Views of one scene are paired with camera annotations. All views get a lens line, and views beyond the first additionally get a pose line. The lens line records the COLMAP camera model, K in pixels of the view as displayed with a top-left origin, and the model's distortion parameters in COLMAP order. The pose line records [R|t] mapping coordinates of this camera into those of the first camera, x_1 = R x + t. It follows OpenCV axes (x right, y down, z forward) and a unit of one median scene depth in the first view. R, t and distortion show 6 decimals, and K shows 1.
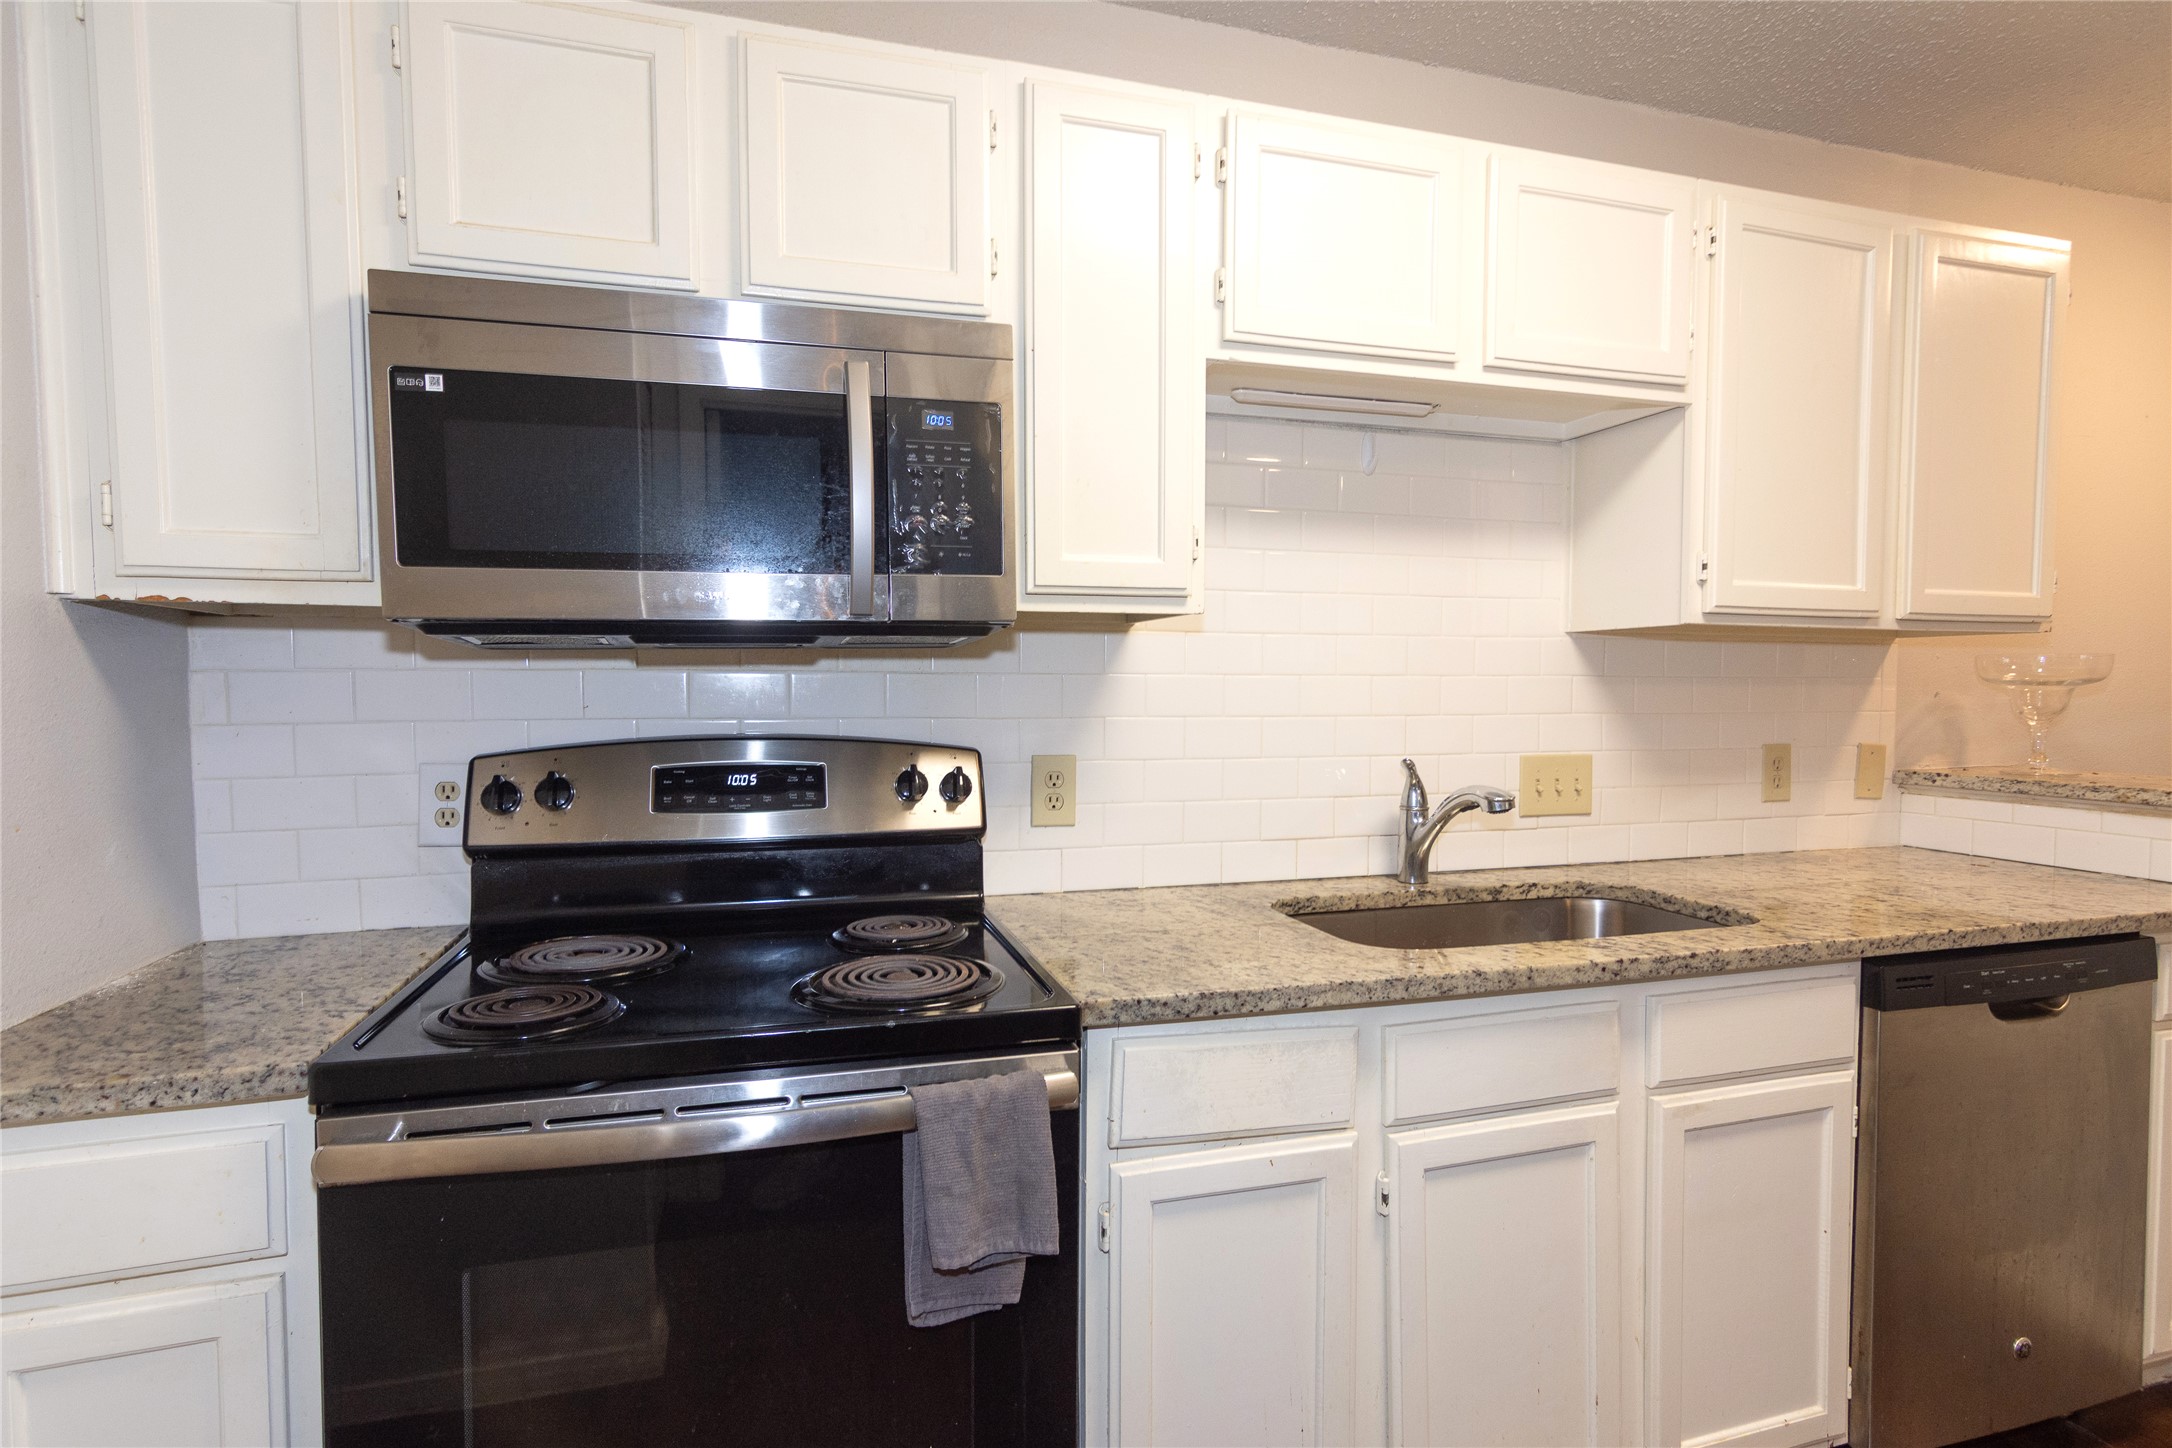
lens RADIAL K [[1050.9, 0, 1082.7], [0, 1050.9, 733.7], [0, 0, 1]] dist [0.001285, 0.000578]
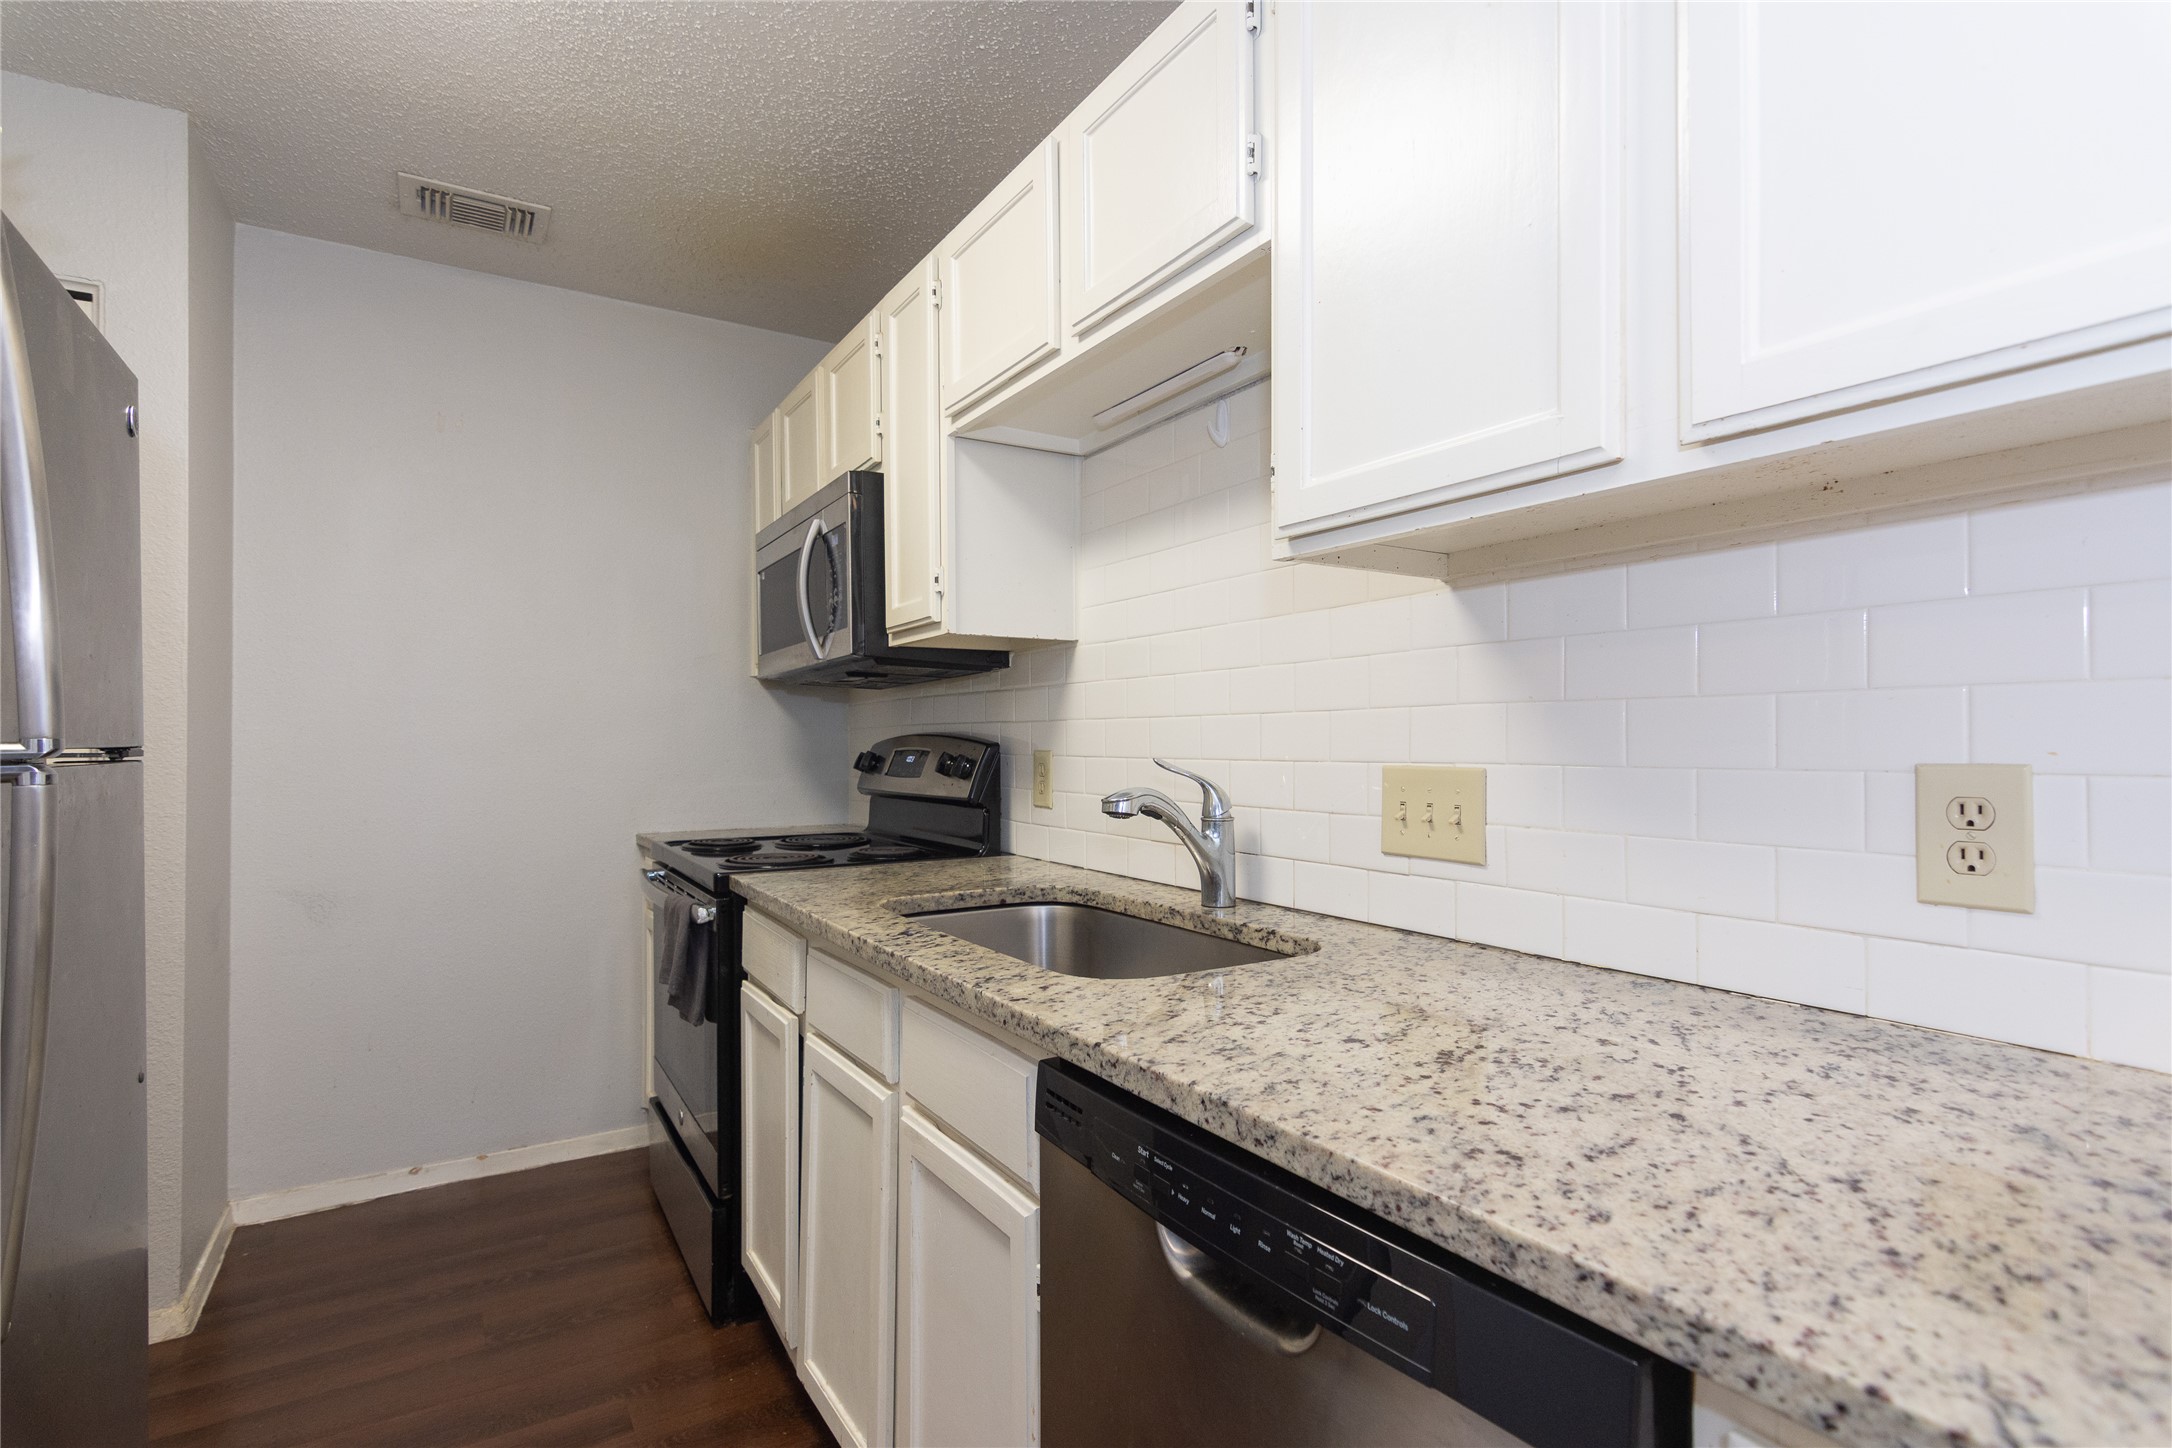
lens RADIAL K [[1050.9, 0, 1084.7], [0, 1050.9, 728.5], [0, 0, 1]] dist [0.001285, 0.000578]
pose [[0.273168, -0.011152, -0.961902, 1.188549], [-0.029222, 0.999375, -0.019885, 0.018151], [0.961522, 0.033540, 0.272671, 0.704543]]
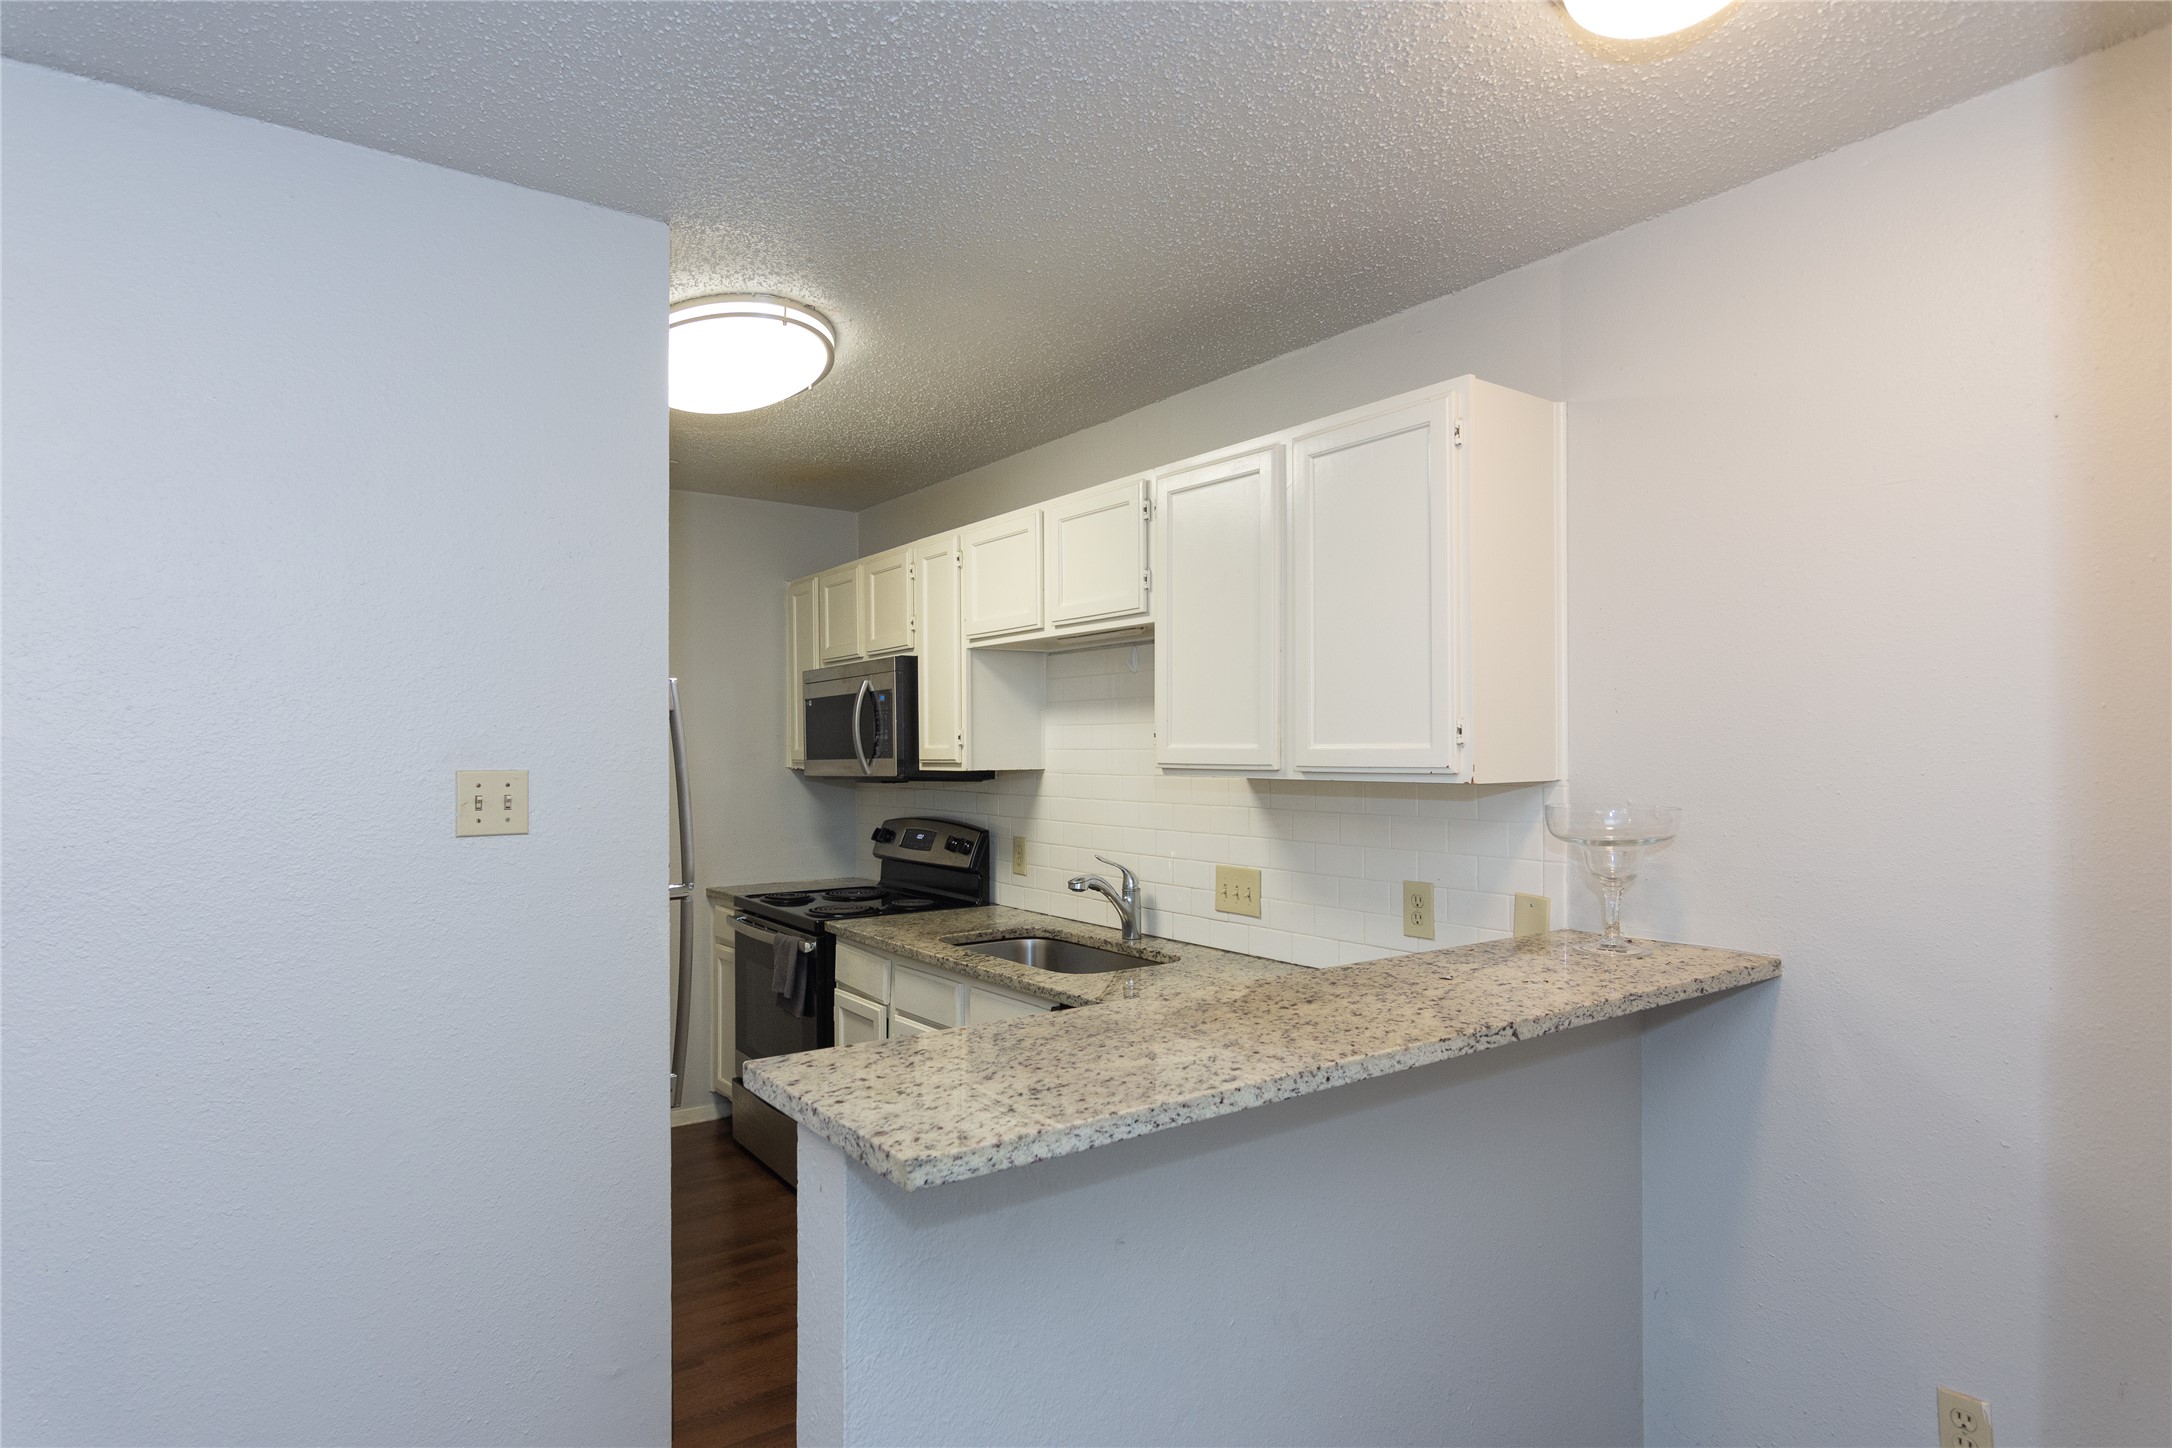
lens RADIAL K [[1197.3, 0, 1068.2], [0, 1197.3, 720.7], [0, 0, 1]] dist [0.004388, 0.000066]
pose [[0.332202, -0.020357, -0.942989, 2.060328], [-0.029187, 0.999066, -0.031850, -0.124076], [0.942757, 0.038103, 0.331298, 0.351760]]
